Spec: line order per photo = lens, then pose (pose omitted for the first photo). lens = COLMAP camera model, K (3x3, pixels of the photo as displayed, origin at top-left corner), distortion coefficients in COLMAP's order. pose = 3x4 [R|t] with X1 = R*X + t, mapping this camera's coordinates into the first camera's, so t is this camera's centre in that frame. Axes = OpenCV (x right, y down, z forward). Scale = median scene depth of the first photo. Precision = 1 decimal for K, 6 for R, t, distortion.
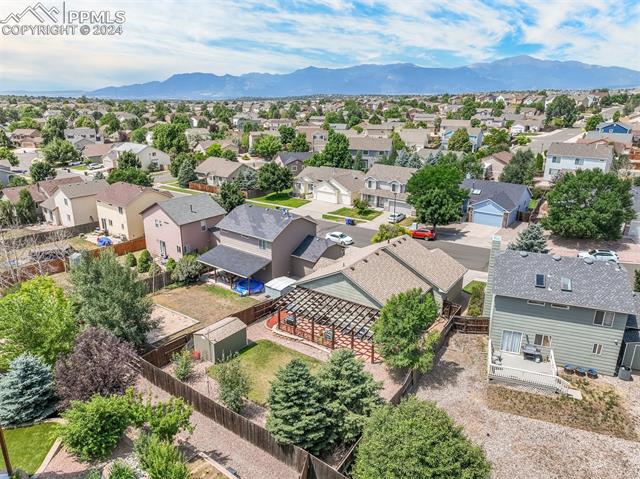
lens RADIAL K [[451.1, 0, 320.5], [0, 451.1, 239.7], [0, 0, 1]] dist [0.008593, 0.010227]
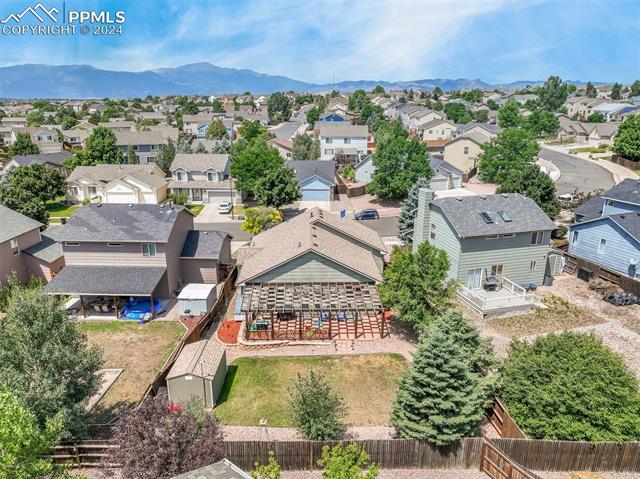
lens RADIAL K [[451.1, 0, 321.3], [0, 451.1, 240.3], [0, 0, 1]] dist [0.008593, 0.010227]
pose [[0.806656, -0.180256, 0.562862, -0.237411], [0.185020, 0.981504, 0.049167, 0.008739], [-0.561314, 0.064480, 0.825087, 0.165951]]
